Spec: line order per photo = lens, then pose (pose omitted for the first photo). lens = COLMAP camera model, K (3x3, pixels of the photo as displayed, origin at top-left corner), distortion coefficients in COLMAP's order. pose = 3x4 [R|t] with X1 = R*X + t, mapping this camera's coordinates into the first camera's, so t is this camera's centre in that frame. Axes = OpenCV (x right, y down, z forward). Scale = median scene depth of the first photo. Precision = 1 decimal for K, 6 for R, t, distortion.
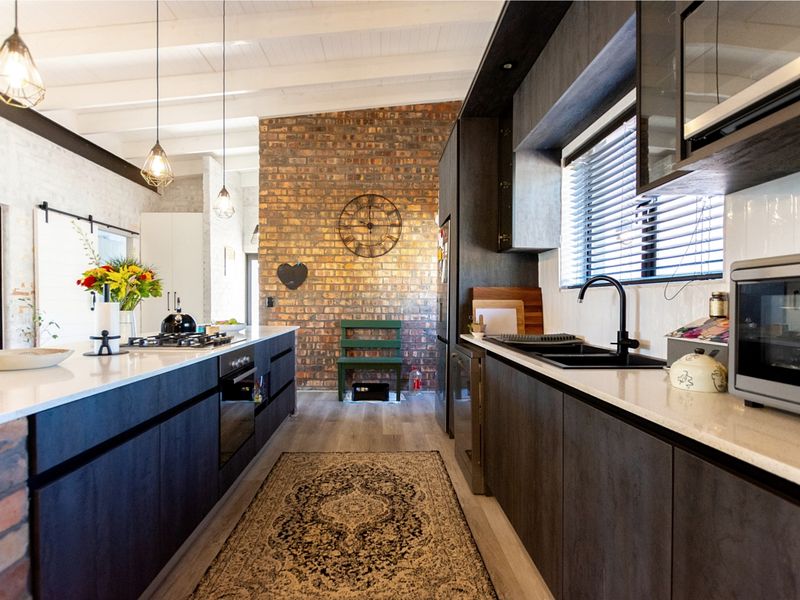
lens RADIAL K [[409.4, 0, 393.7], [0, 409.4, 310.3], [0, 0, 1]] dist [-0.015839, 0.007846]
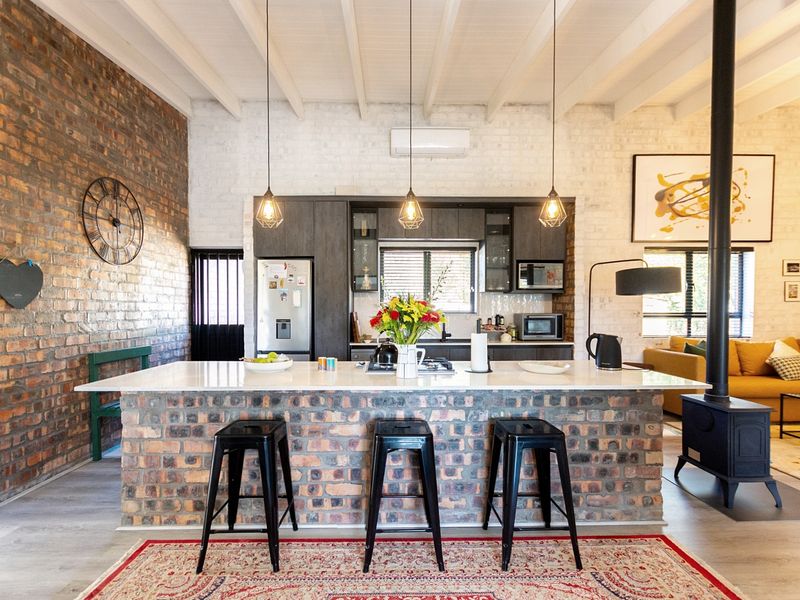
lens RADIAL K [[391.9, 0, 389.3], [0, 391.9, 317.6], [0, 0, 1]] dist [0.005088, -0.000346]
pose [[0.023385, -0.024659, 0.999422, -1.058431], [0.021589, 0.999475, 0.024155, -0.056634], [-0.999493, 0.021012, 0.023905, 0.686034]]
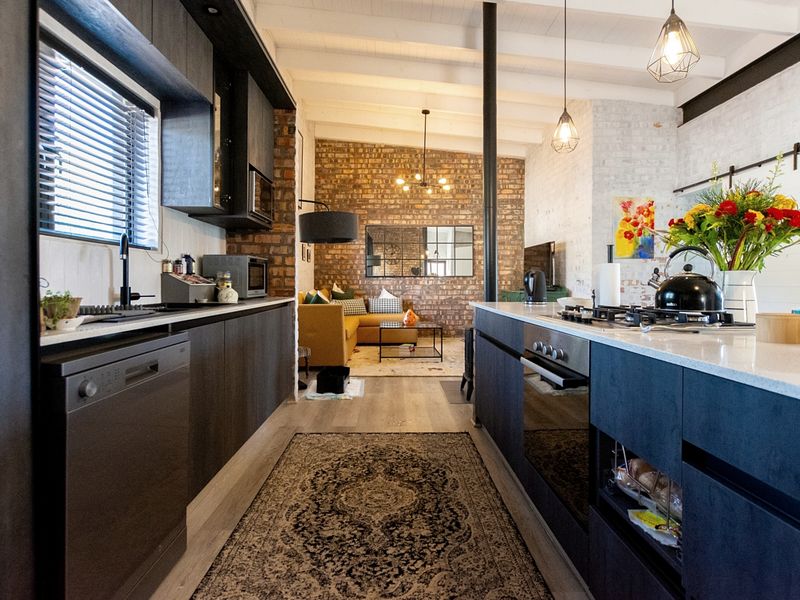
lens RADIAL K [[409.4, 0, 398.3], [0, 409.4, 292.3], [0, 0, 1]] dist [-0.015839, 0.007846]
pose [[-0.999806, -0.007729, 0.018124, -0.088553], [-0.006921, 0.998997, 0.044244, 0.007113], [-0.018448, 0.044110, -0.998856, 1.085966]]
